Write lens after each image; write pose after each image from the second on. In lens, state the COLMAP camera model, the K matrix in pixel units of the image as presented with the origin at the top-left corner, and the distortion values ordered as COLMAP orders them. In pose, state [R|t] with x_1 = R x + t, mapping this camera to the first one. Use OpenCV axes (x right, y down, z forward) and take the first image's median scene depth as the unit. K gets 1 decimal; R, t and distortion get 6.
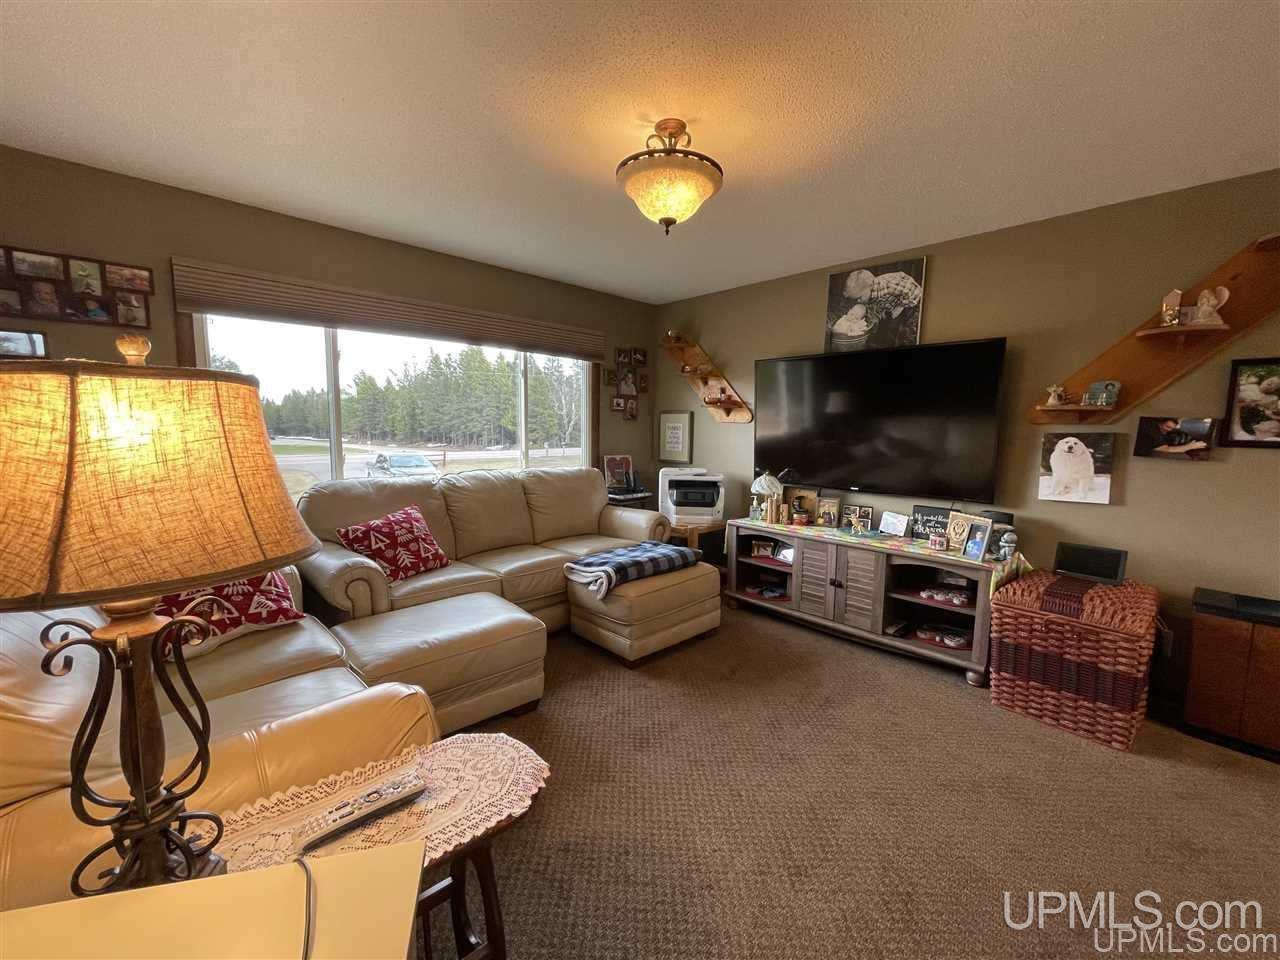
lens RADIAL K [[517.2, 0, 634.2], [0, 517.2, 481.5], [0, 0, 1]] dist [-0.001332, -0.000550]
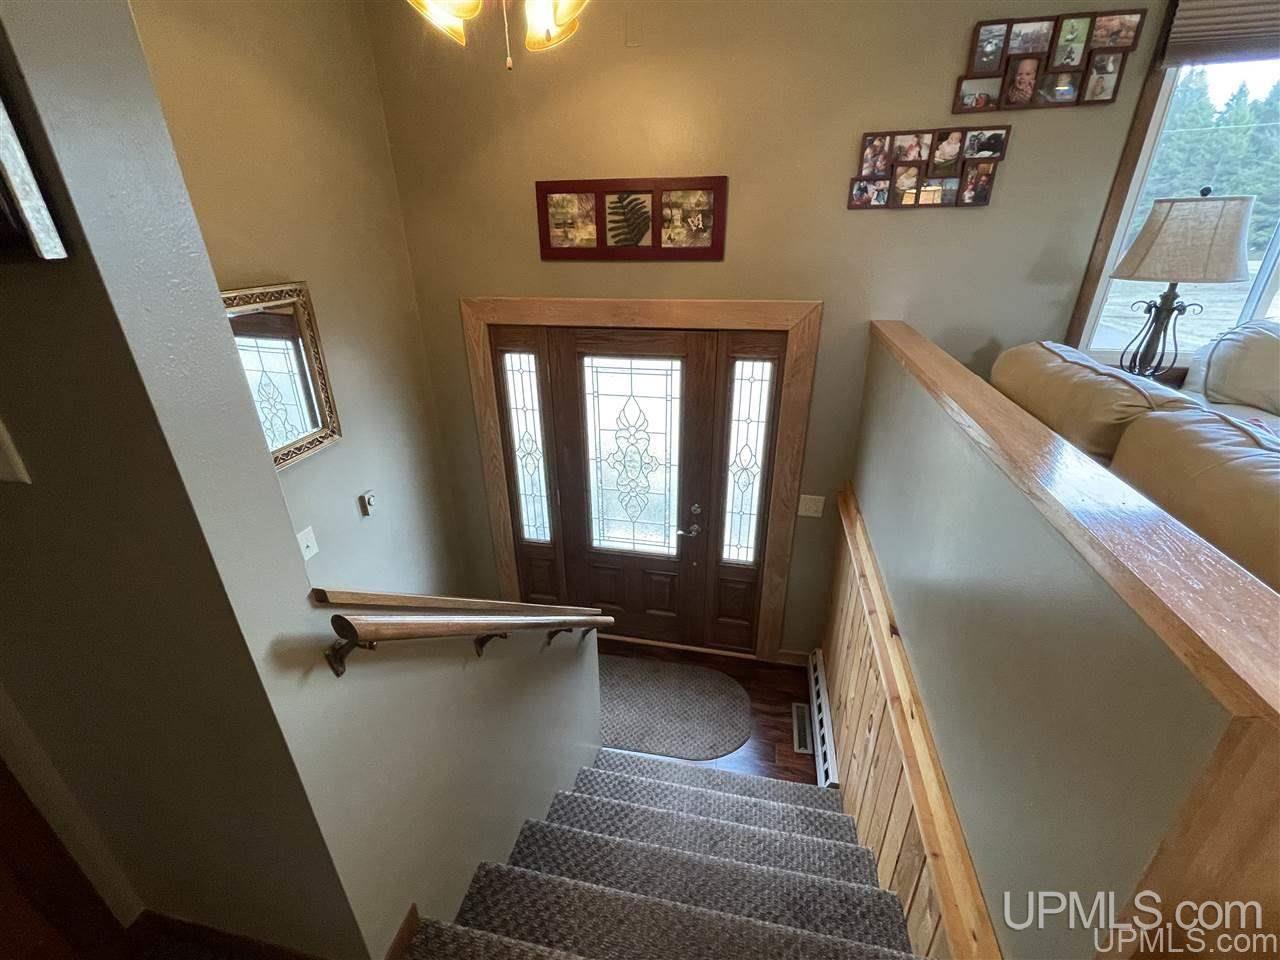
lens RADIAL K [[557.7, 0, 637.7], [0, 557.7, 481.3], [0, 0, 1]] dist [-0.001451, 0.000769]
pose [[0.562927, 0.324677, -0.760064, -0.460699], [-0.063363, 0.933858, 0.351988, -0.003516], [0.824074, -0.149984, 0.546266, -0.152204]]
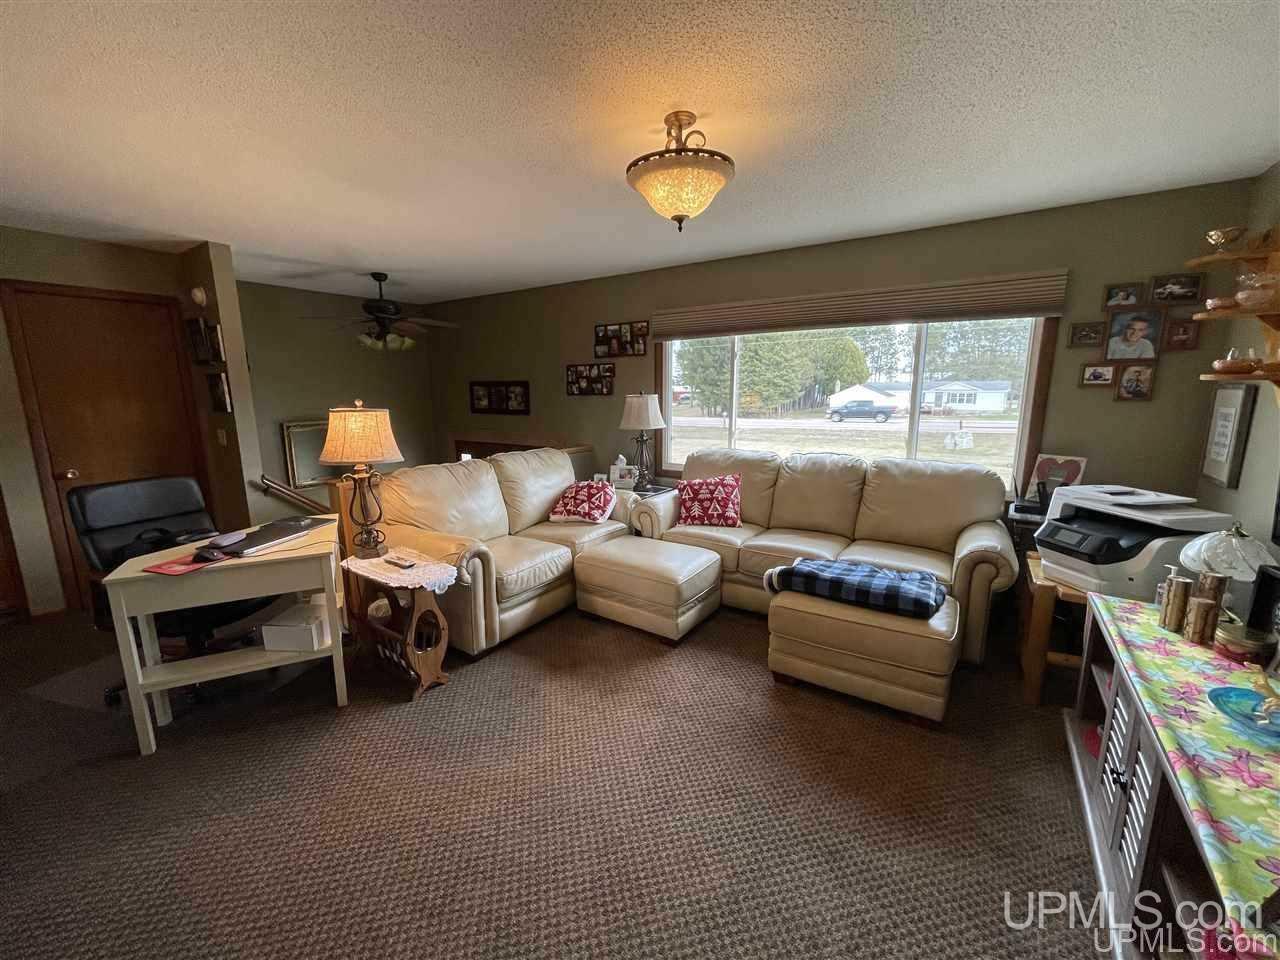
lens RADIAL K [[517.2, 0, 636.8], [0, 517.2, 480.2], [0, 0, 1]] dist [-0.001332, -0.000550]
pose [[0.214939, 0.158680, -0.963650, 0.799801], [-0.090091, 0.985727, 0.142221, -0.105071], [0.972463, 0.056247, 0.226167, 0.532642]]
